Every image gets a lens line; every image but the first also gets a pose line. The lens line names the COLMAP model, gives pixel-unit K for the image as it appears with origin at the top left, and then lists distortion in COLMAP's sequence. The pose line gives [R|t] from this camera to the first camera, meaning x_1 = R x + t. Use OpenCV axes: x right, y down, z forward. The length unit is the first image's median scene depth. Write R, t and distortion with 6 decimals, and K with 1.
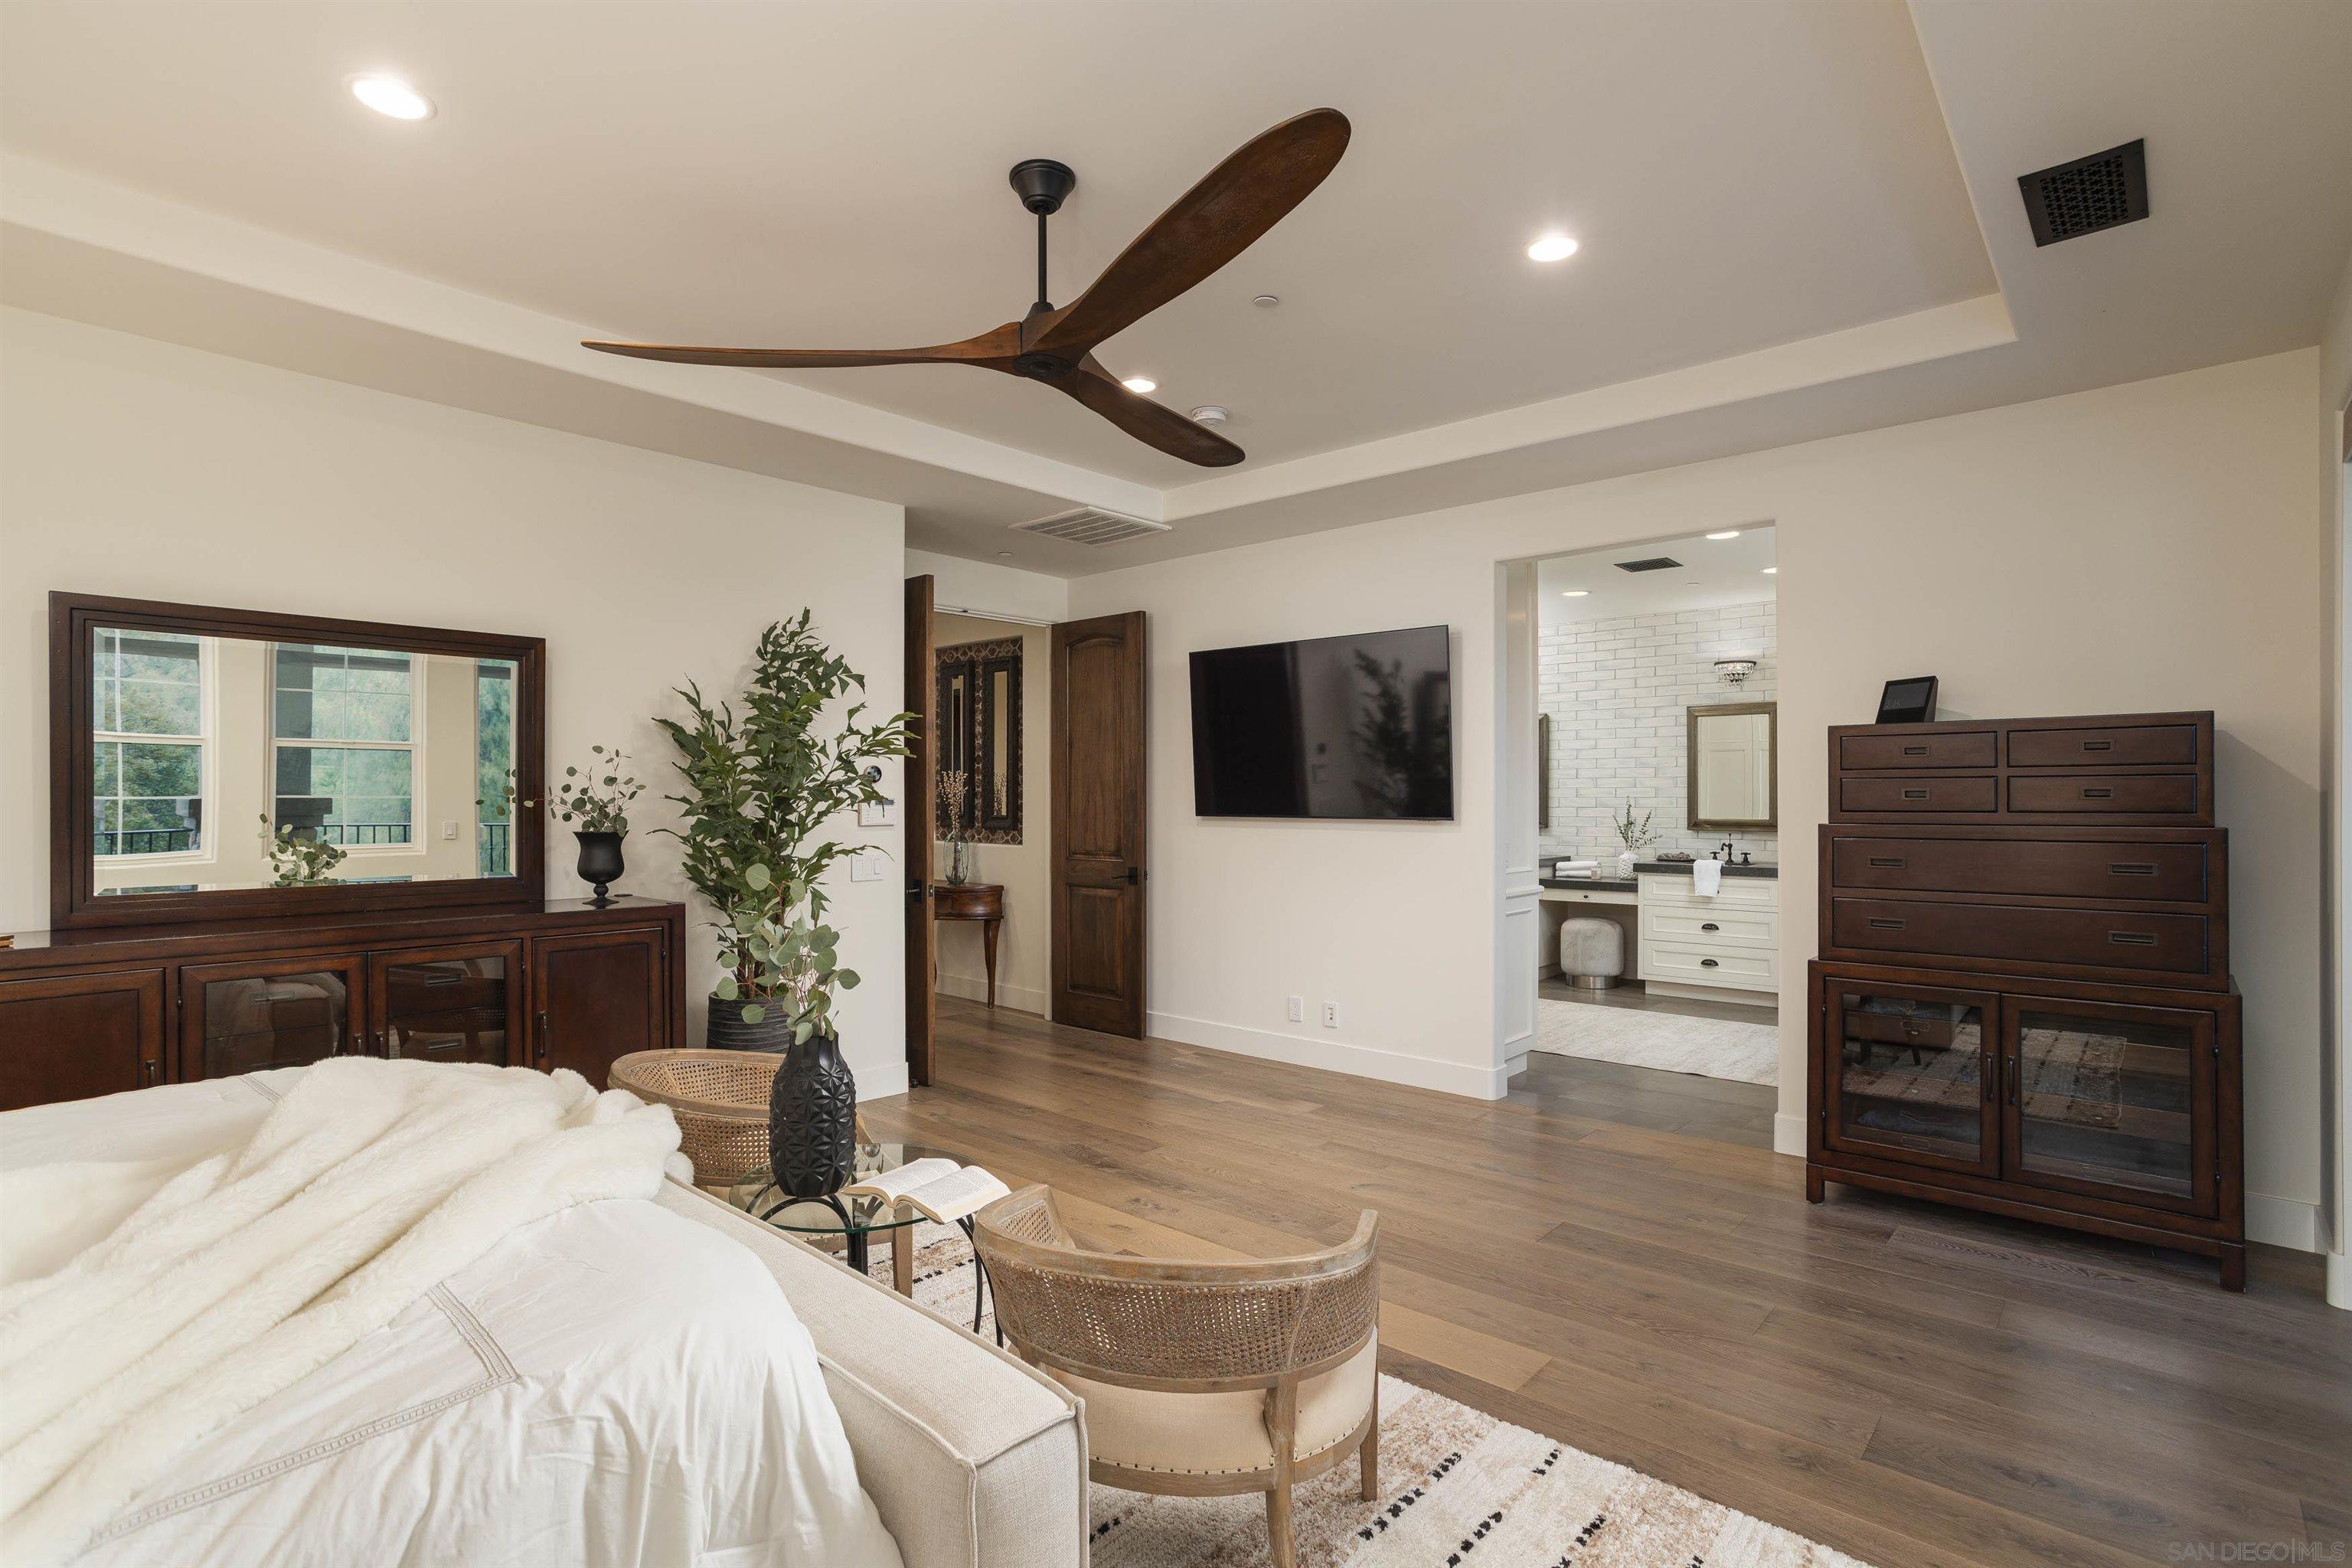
lens RADIAL K [[1129.7, 0, 1172.3], [0, 1129.7, 789.1], [0, 0, 1]] dist [-0.051751, 0.027997]
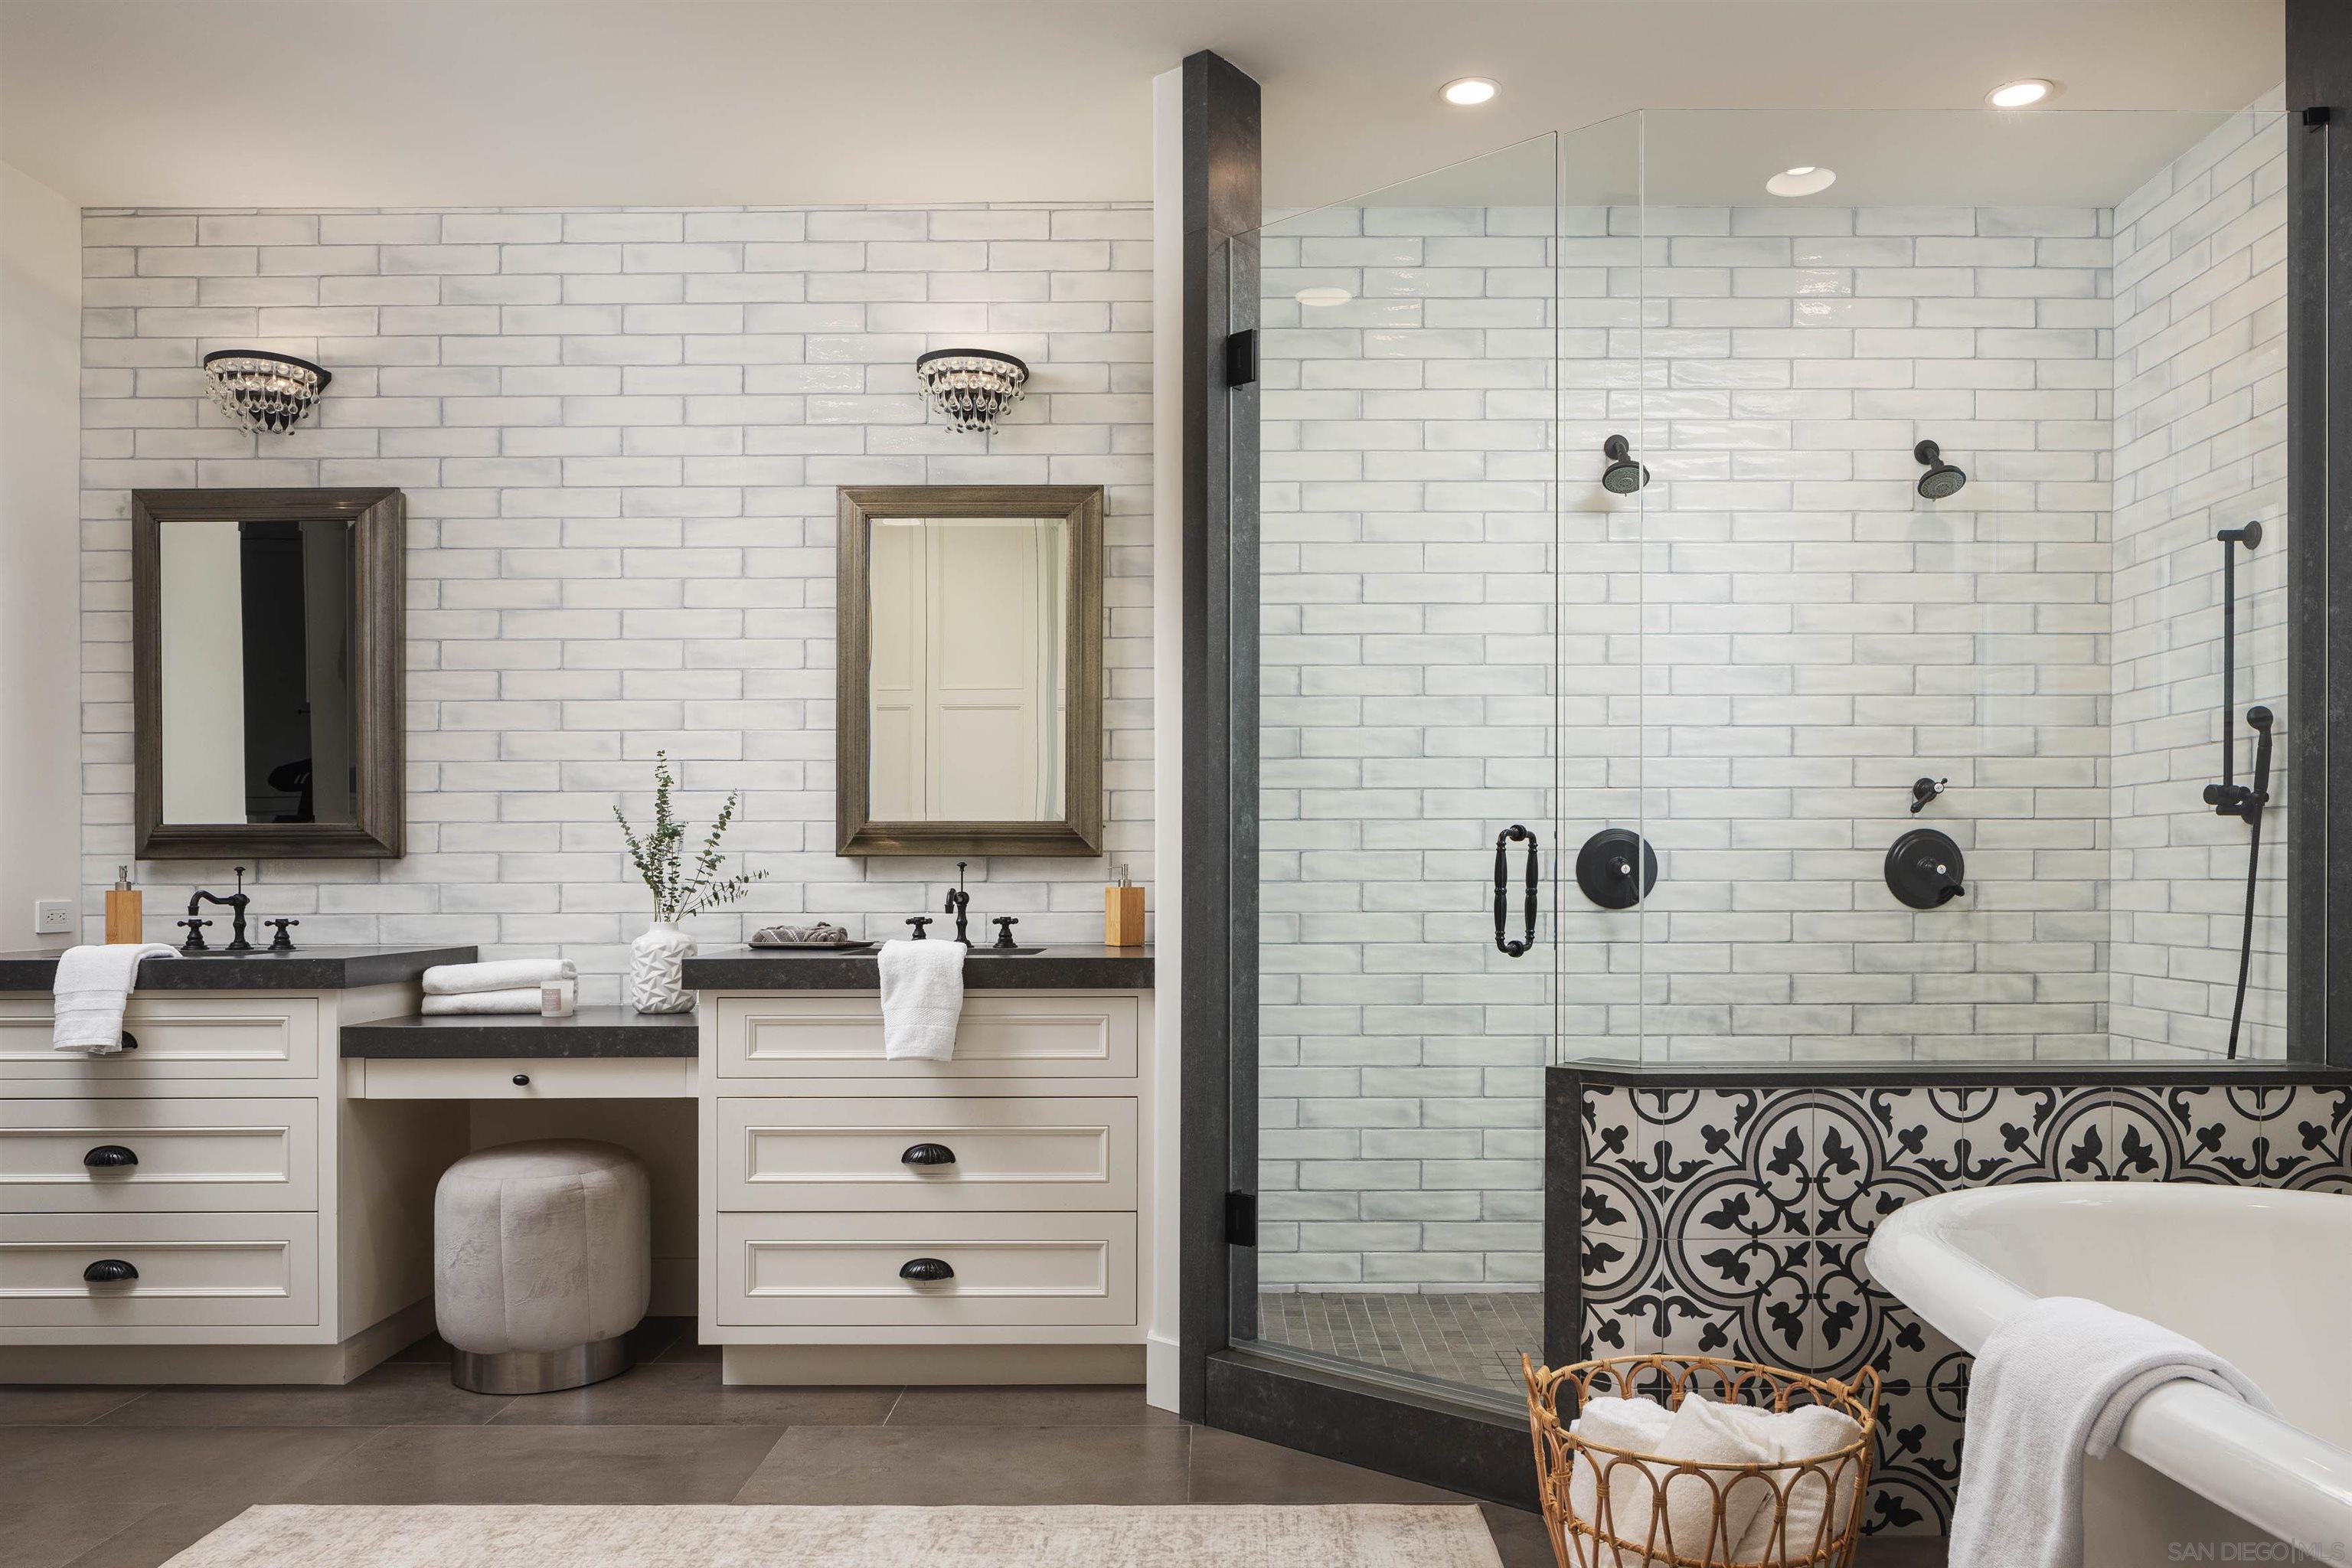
lens RADIAL K [[1605.4, 0, 1230.1], [0, 1605.4, 889.0], [0, 0, 1]] dist [-0.008583, -0.003627]
pose [[0.736662, -0.006426, 0.676230, 0.223771], [-0.003471, 0.999906, 0.013283, 0.039938], [-0.676252, -0.012132, 0.736571, 0.570802]]
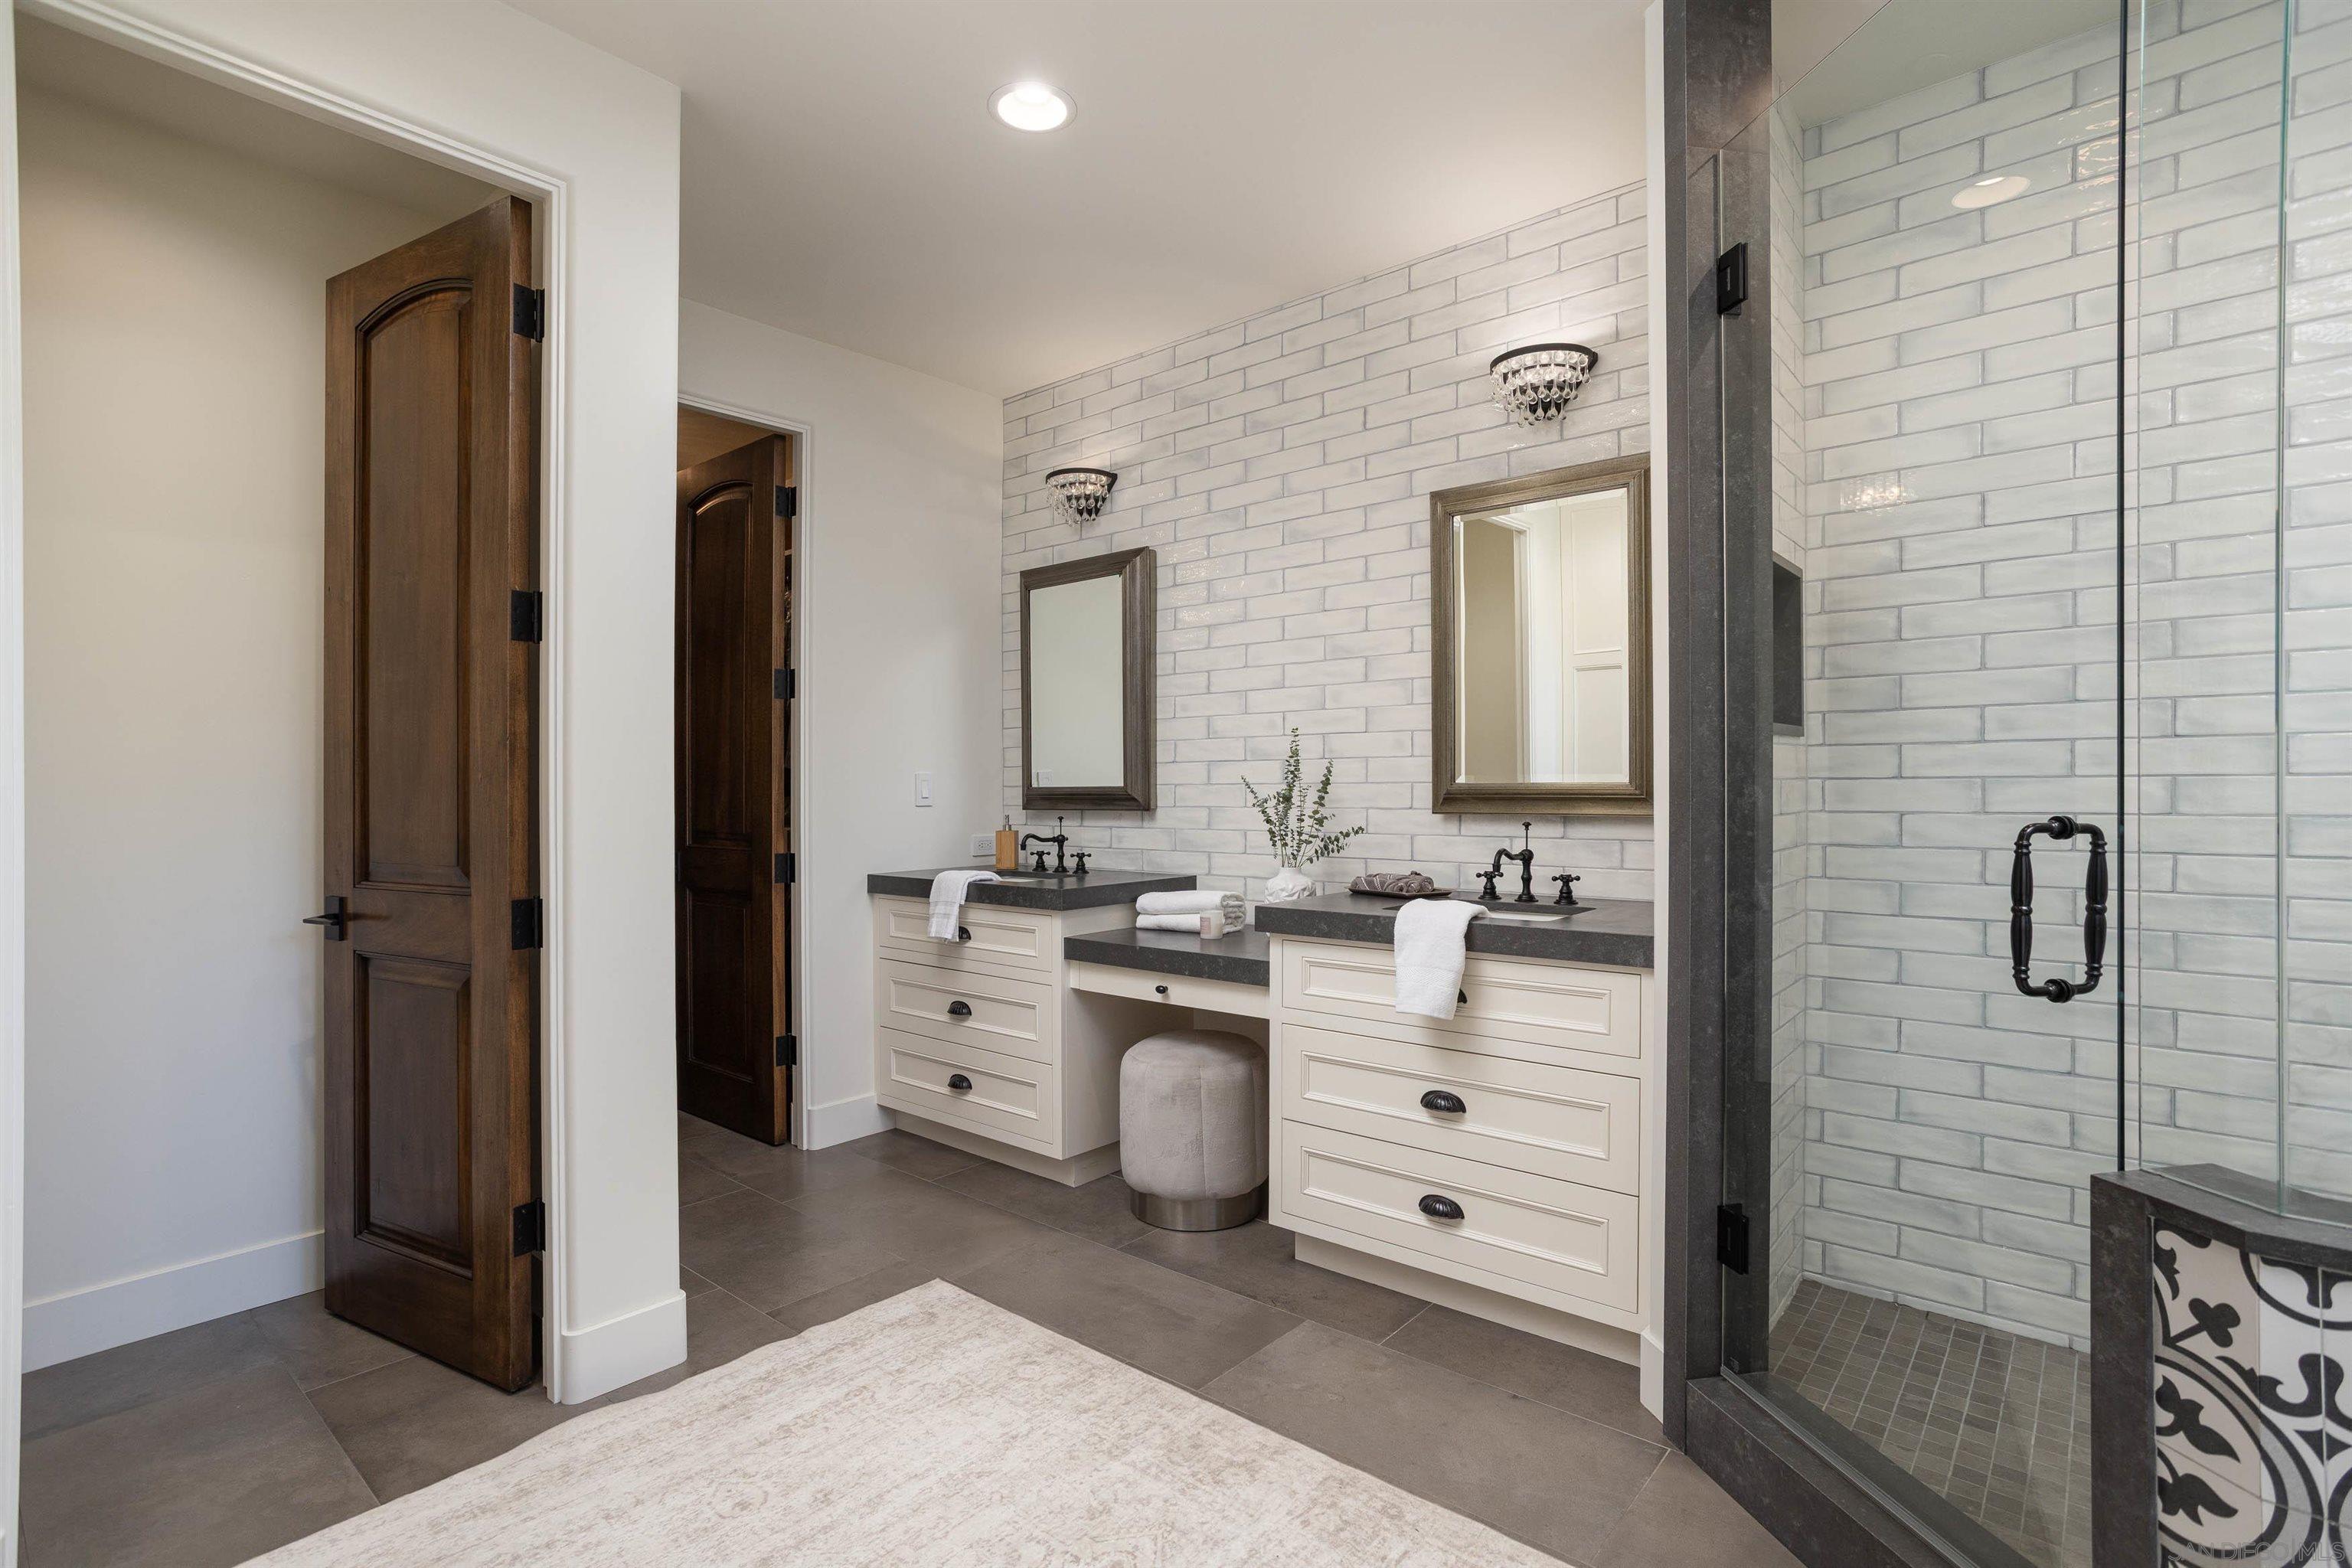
lens RADIAL K [[1129.7, 0, 1172.3], [0, 1129.7, 789.1], [0, 0, 1]] dist [-0.051751, 0.027997]
pose [[0.999658, -0.006185, 0.025395, 0.364112], [0.005924, 0.999929, 0.010316, 0.023870], [-0.025457, -0.010162, 0.999624, 0.619289]]
